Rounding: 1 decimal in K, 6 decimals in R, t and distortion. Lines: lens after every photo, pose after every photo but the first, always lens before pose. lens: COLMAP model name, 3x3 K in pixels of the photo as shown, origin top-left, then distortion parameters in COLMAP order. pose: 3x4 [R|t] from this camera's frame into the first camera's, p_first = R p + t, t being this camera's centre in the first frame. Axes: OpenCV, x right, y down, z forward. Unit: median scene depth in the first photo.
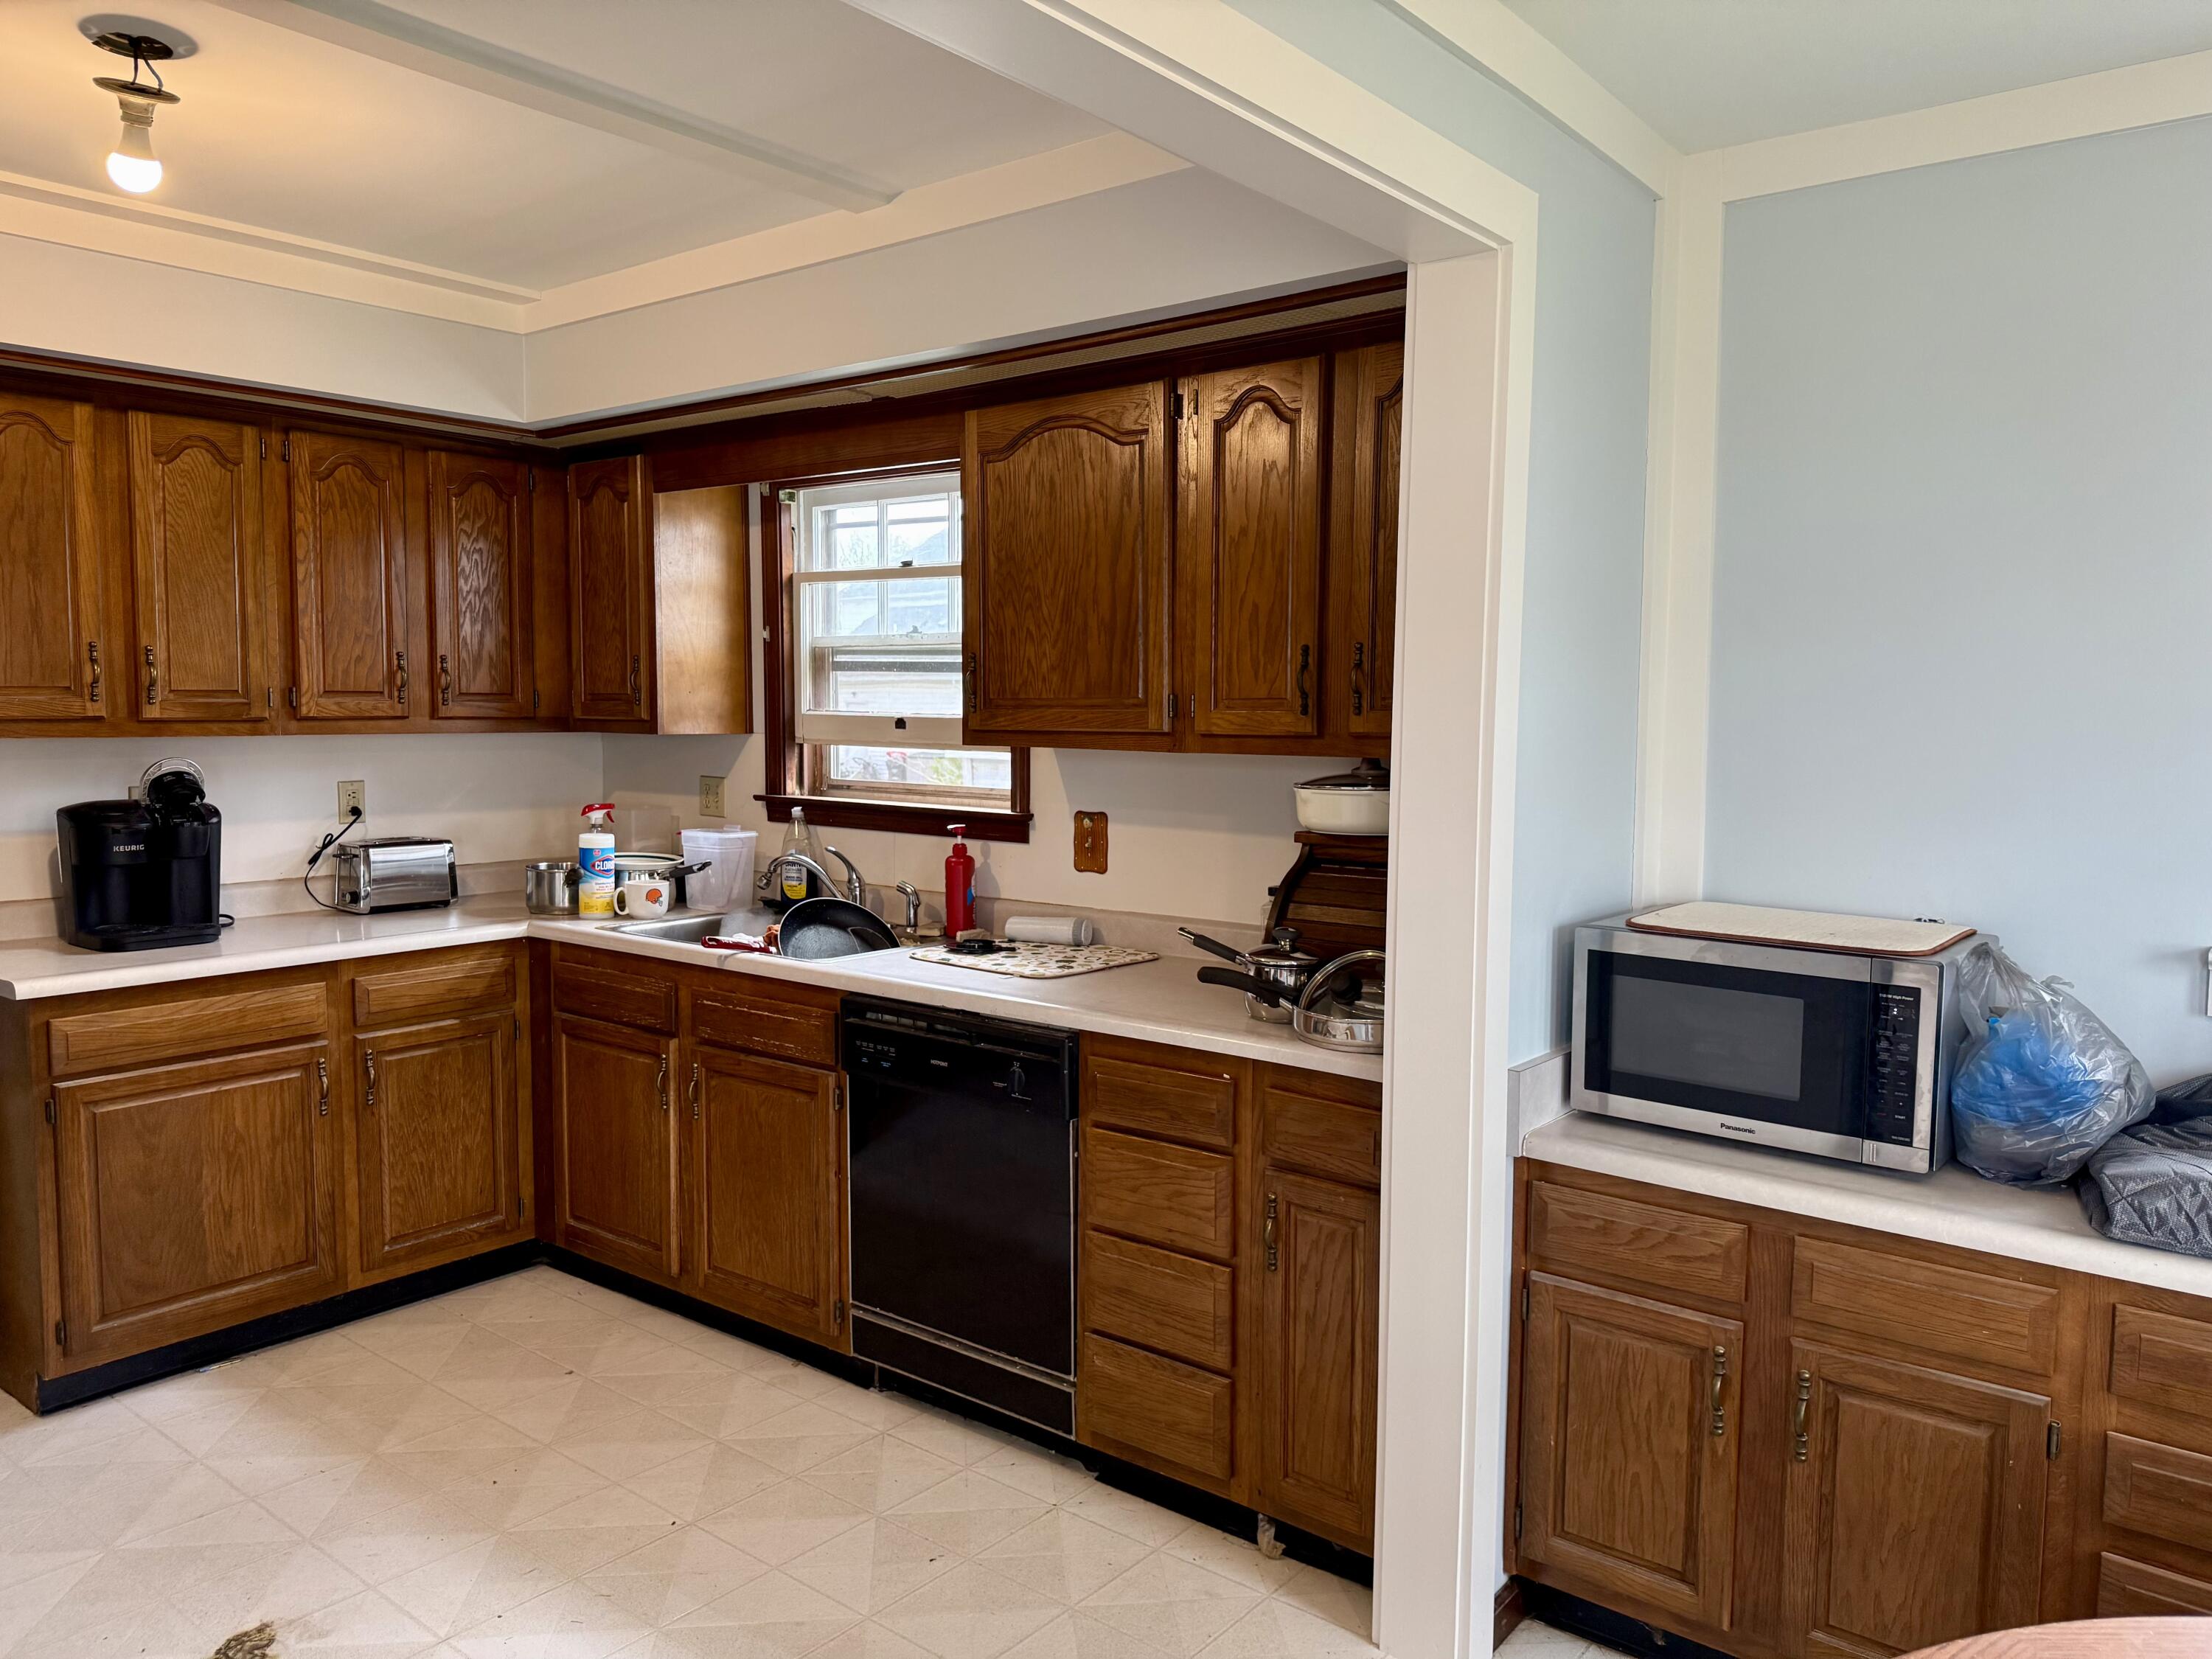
lens RADIAL K [[1571.7, 0, 1115.1], [0, 1571.7, 819.3], [0, 0, 1]] dist [0.013729, -0.006472]
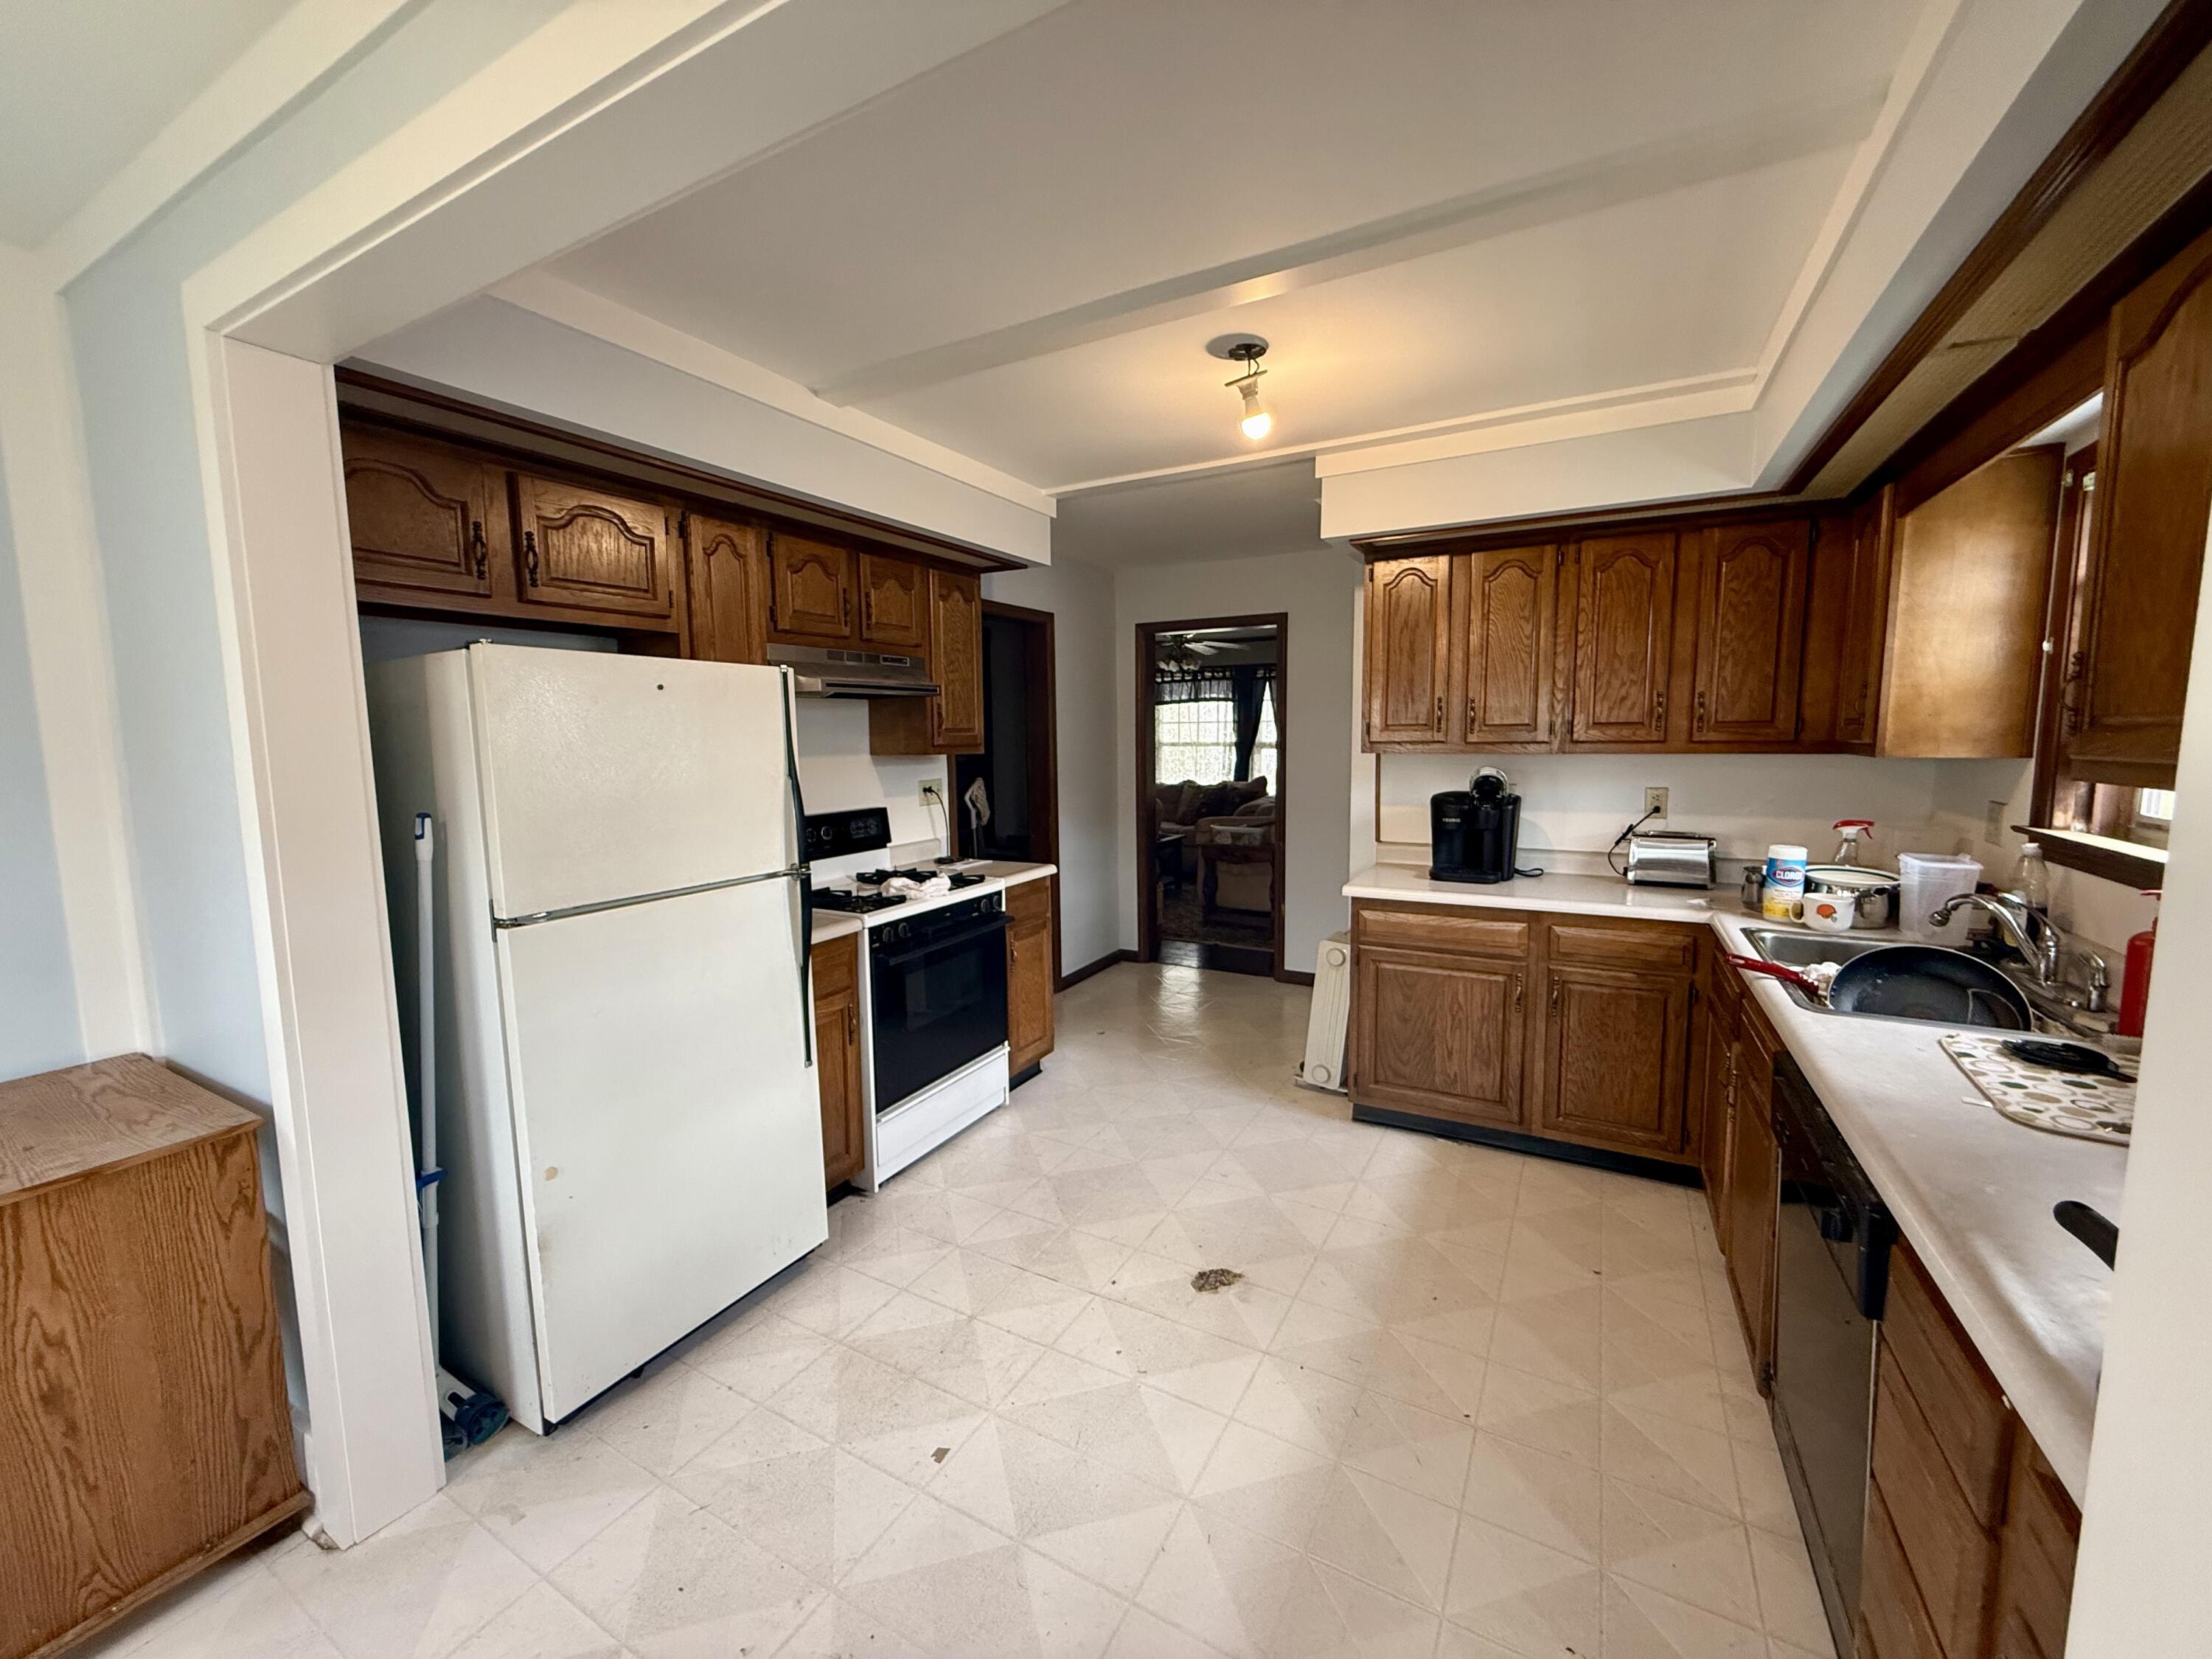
lens RADIAL K [[879.2, 0, 1098.8], [0, 879.2, 828.0], [0, 0, 1]] dist [-0.003094, -0.000503]
pose [[0.164803, 0.098889, -0.981357, 0.210878], [-0.060800, 0.994088, 0.089961, -0.031697], [0.984451, 0.044841, 0.169841, 0.437067]]
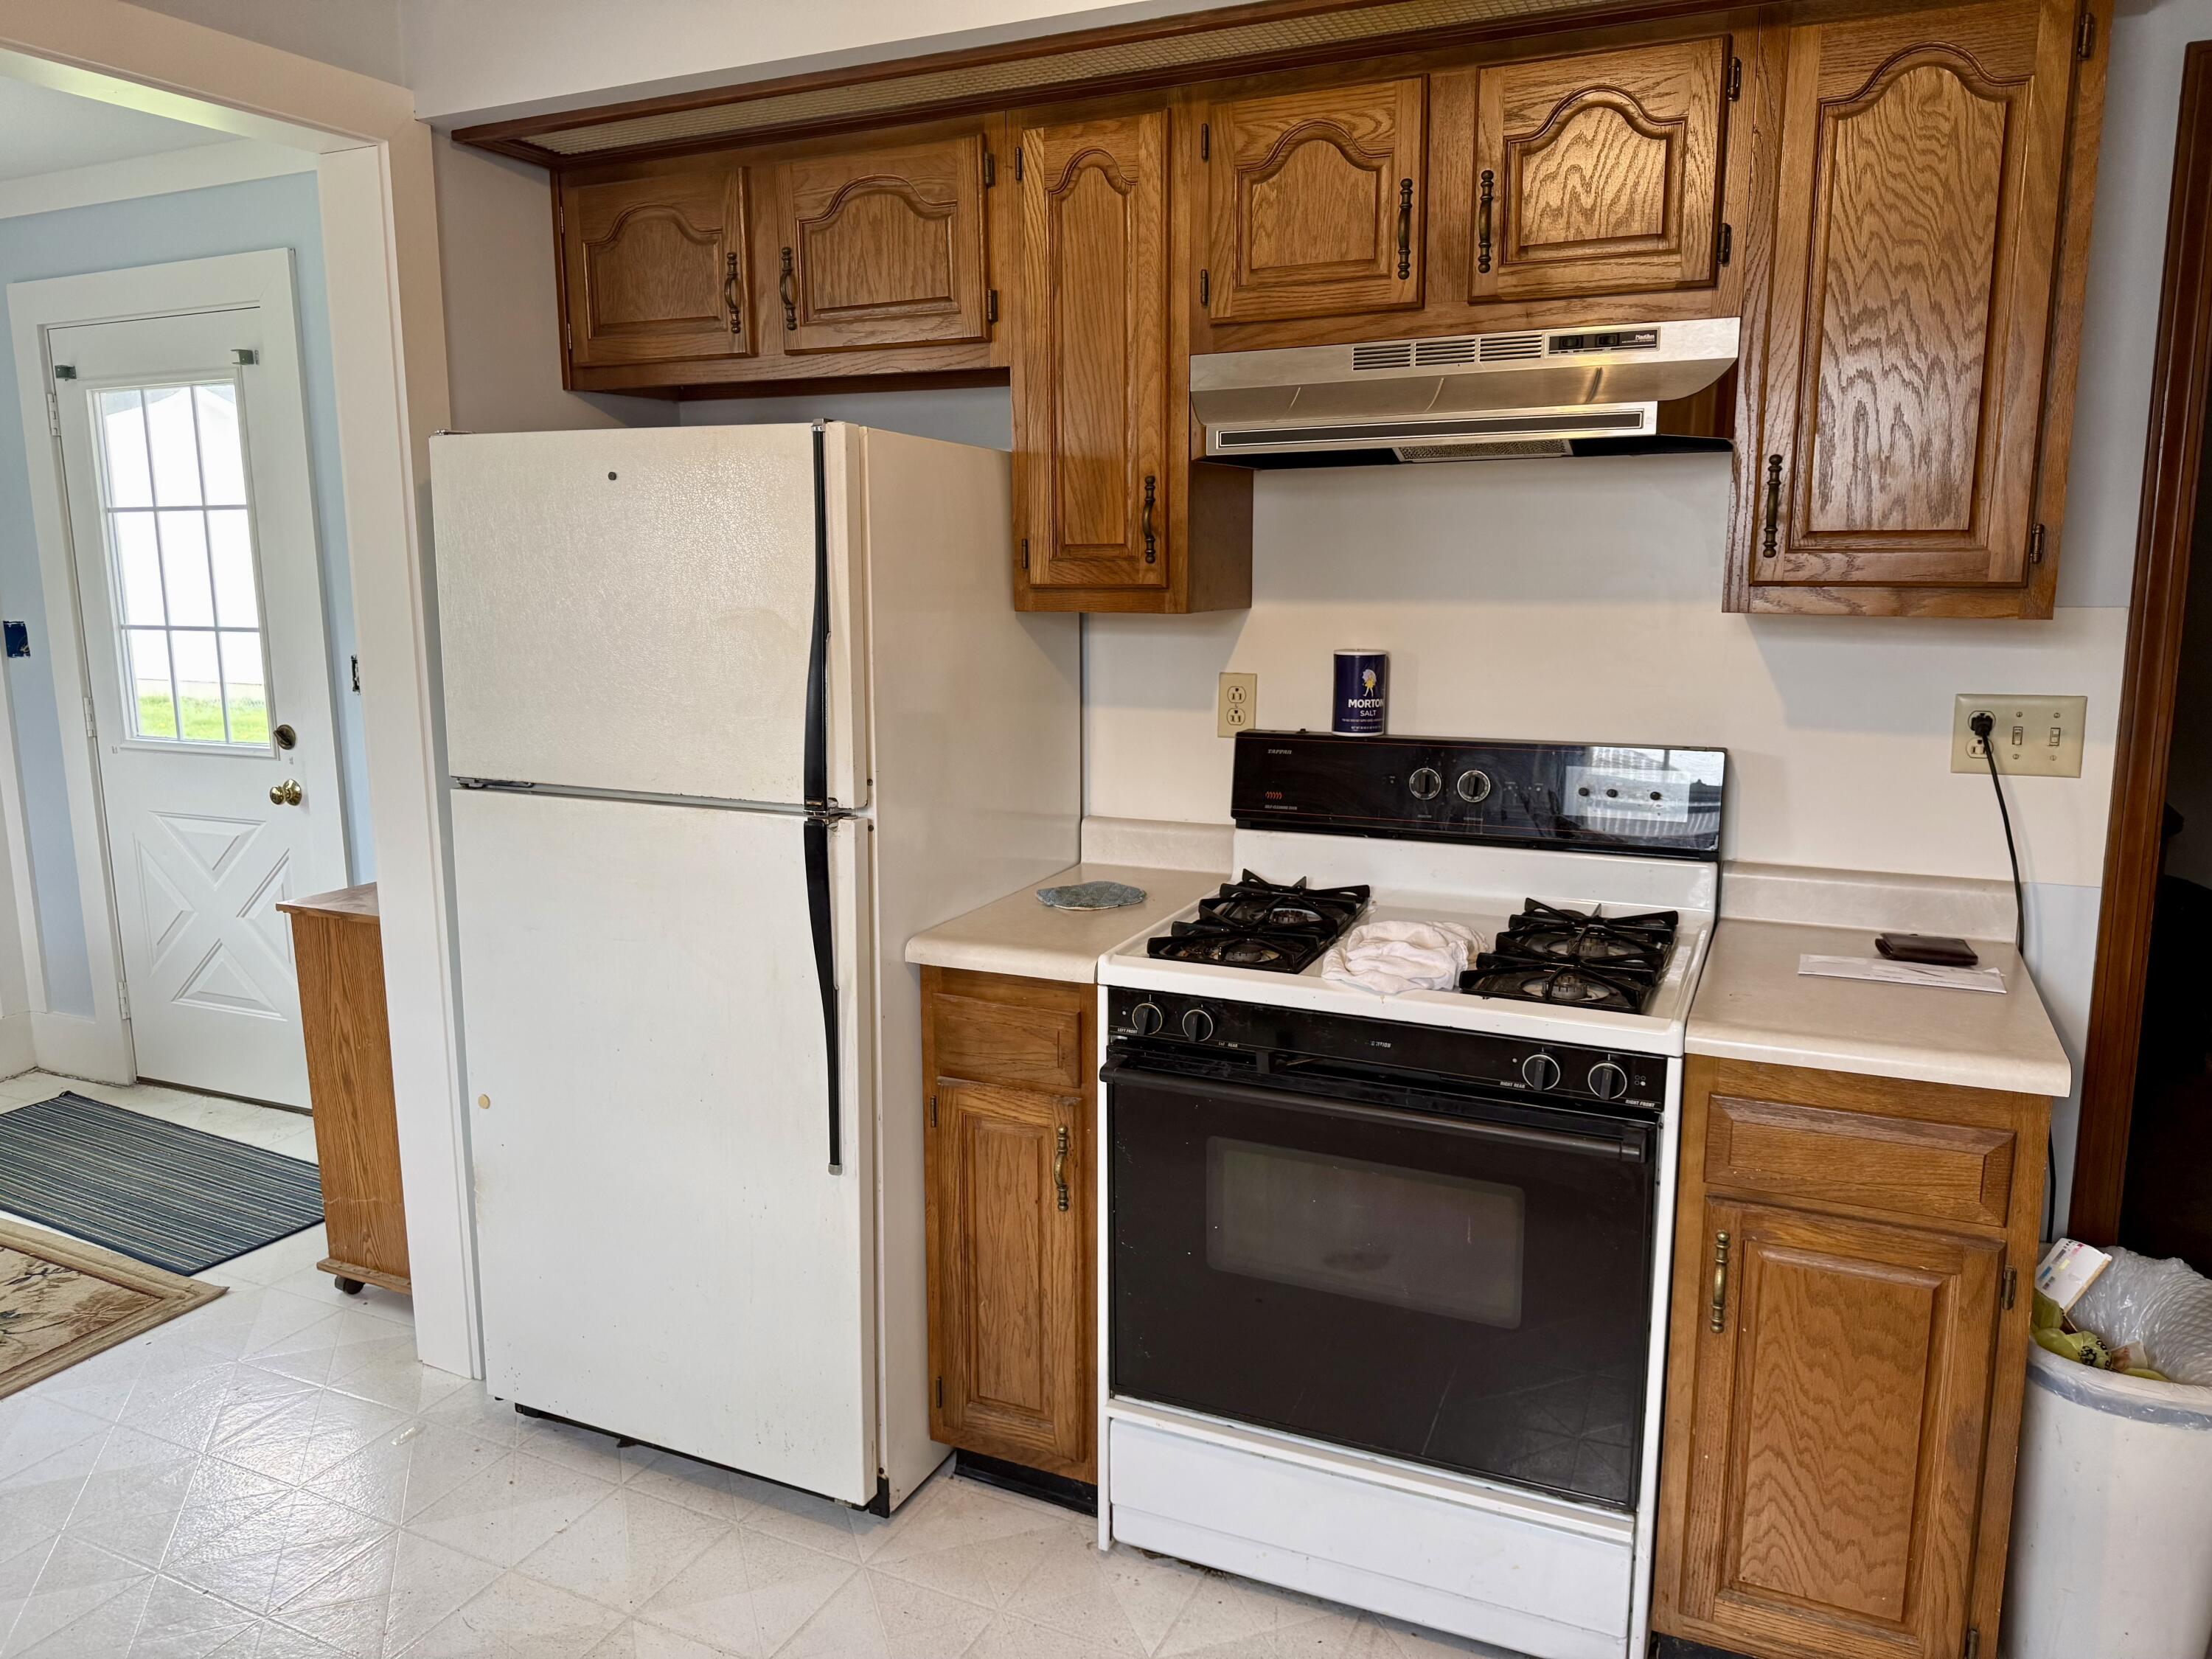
lens RADIAL K [[1571.7, 0, 1103.8], [0, 1571.7, 823.5], [0, 0, 1]] dist [0.013729, -0.006472]
pose [[-0.972650, 0.038405, -0.229078, -0.340927], [-0.018991, 0.969786, 0.243218, -0.069944], [0.231497, 0.240917, -0.942533, 0.870070]]
